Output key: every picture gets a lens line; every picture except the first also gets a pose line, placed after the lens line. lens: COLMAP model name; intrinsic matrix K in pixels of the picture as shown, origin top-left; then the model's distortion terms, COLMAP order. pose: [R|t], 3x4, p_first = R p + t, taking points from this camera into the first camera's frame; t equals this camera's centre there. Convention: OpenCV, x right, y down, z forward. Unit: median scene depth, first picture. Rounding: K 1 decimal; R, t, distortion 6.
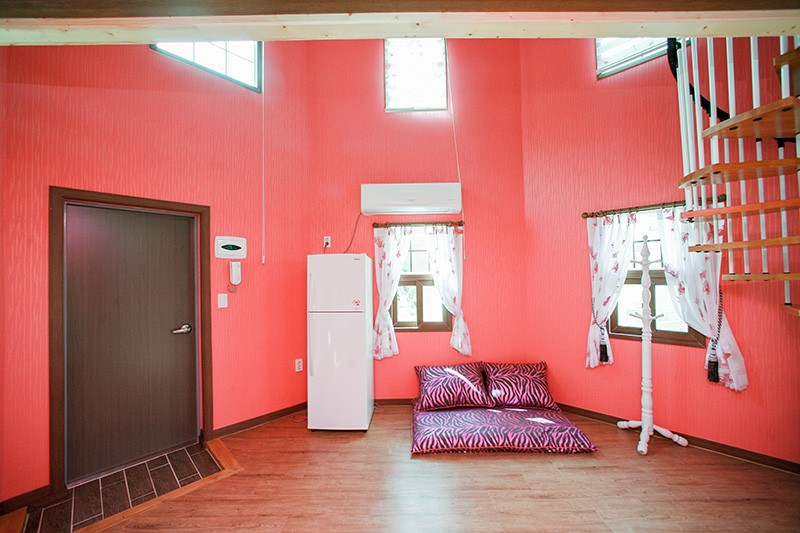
lens RADIAL K [[317.9, 0, 394.3], [0, 317.9, 268.8], [0, 0, 1]] dist [-0.031454, 0.009476]
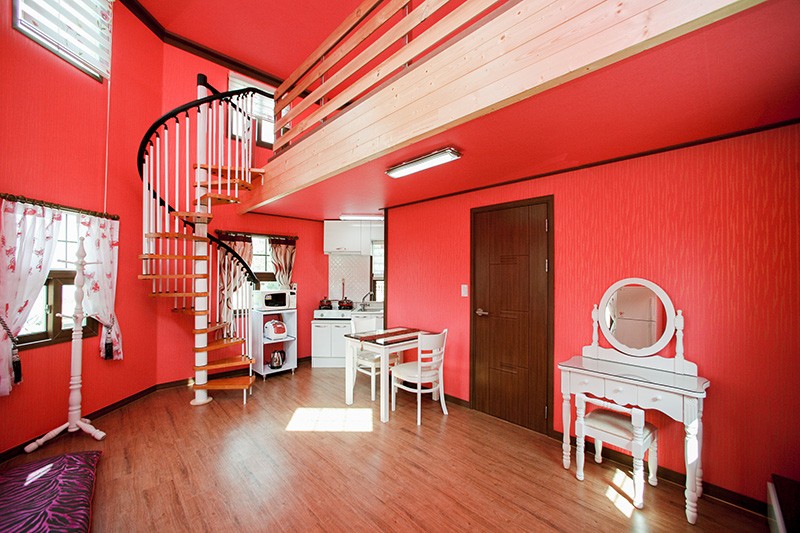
lens RADIAL K [[317.9, 0, 395.0], [0, 317.9, 270.5], [0, 0, 1]] dist [-0.031454, 0.009476]
pose [[-0.683111, 0.019316, 0.730059, -0.587374], [-0.009562, 0.999328, -0.035387, 0.027176], [-0.730252, -0.031154, -0.682467, 0.837204]]
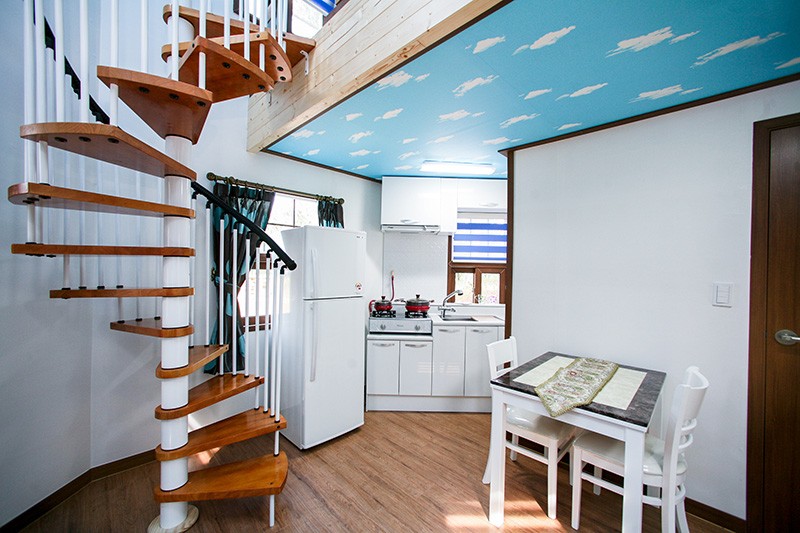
lens RADIAL K [[317.9, 0, 398.4], [0, 317.9, 273.9], [0, 0, 1]] dist [-0.031454, 0.009476]
pose [[-0.705646, -0.003476, 0.708556, 0.117592], [-0.024083, 0.999528, -0.019081, 0.051597], [-0.708155, -0.030529, -0.705397, 0.679800]]
